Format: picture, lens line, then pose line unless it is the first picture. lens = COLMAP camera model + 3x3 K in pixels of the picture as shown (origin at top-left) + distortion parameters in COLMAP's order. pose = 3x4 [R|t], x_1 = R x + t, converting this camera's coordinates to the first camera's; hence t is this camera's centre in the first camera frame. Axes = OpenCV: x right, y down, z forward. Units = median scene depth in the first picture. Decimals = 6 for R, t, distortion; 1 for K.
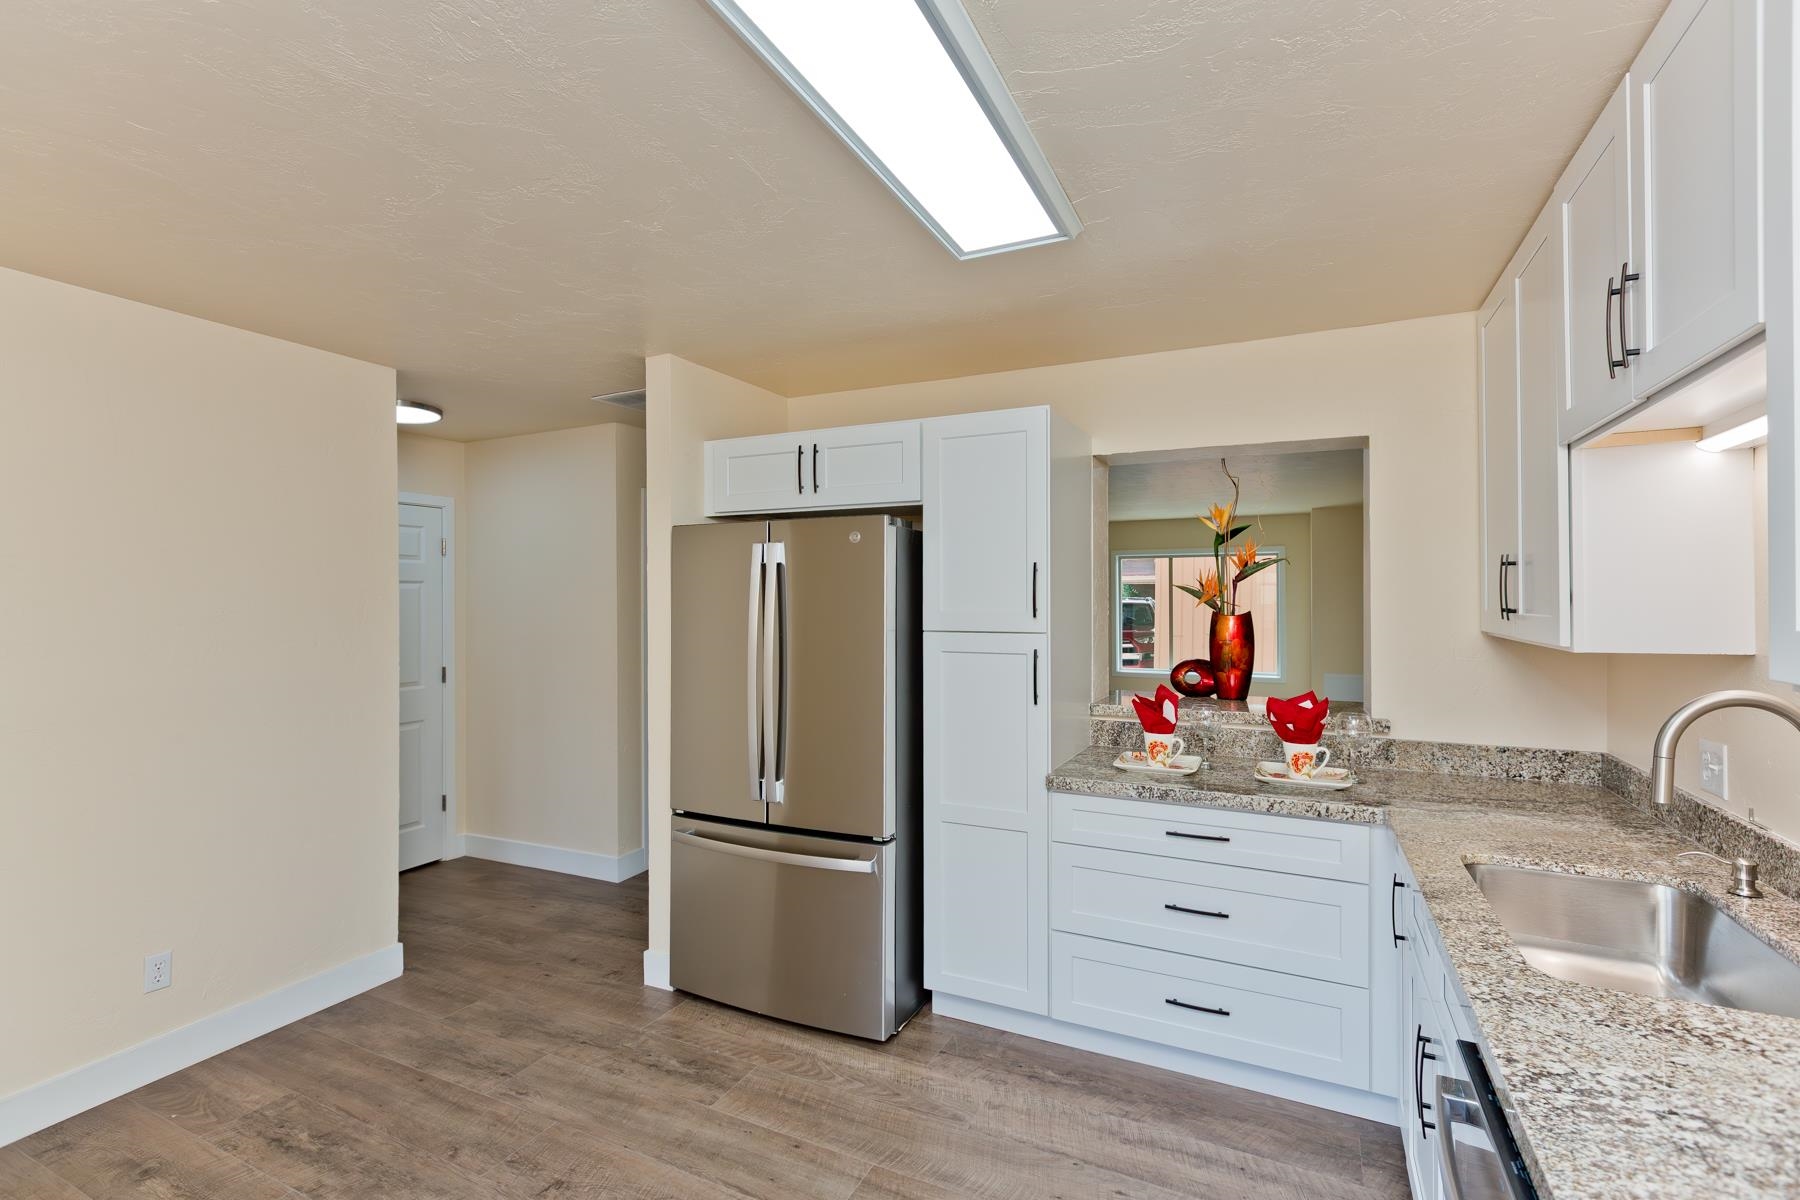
lens RADIAL K [[816.4, 0, 895.0], [0, 816.4, 597.6], [0, 0, 1]] dist [0.004580, -0.002299]
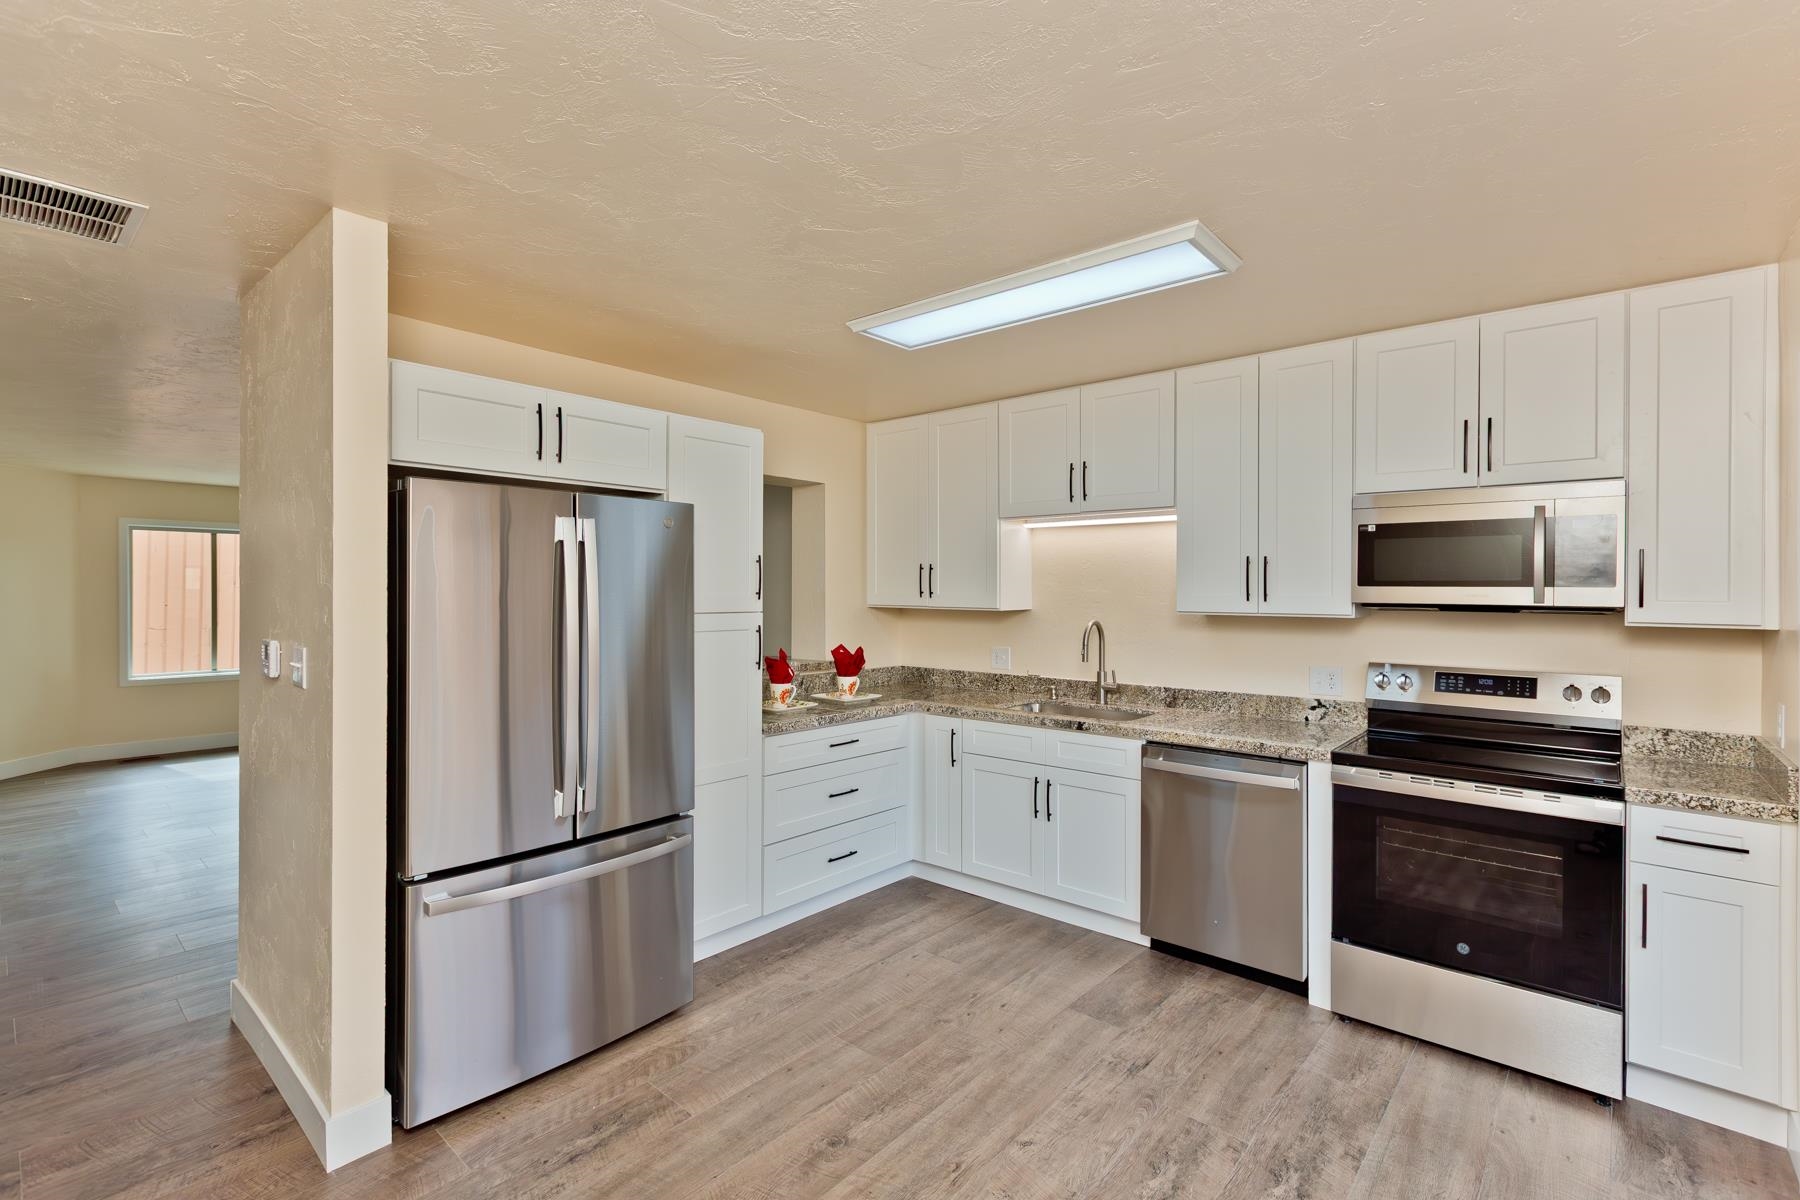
lens RADIAL K [[816.4, 0, 895.3], [0, 816.4, 593.8], [0, 0, 1]] dist [0.004580, -0.002299]
pose [[0.262267, -0.004340, 0.964985, -1.022564], [-0.007368, 0.999952, 0.006500, 0.006464], [-0.964967, -0.008815, 0.262223, 0.500200]]
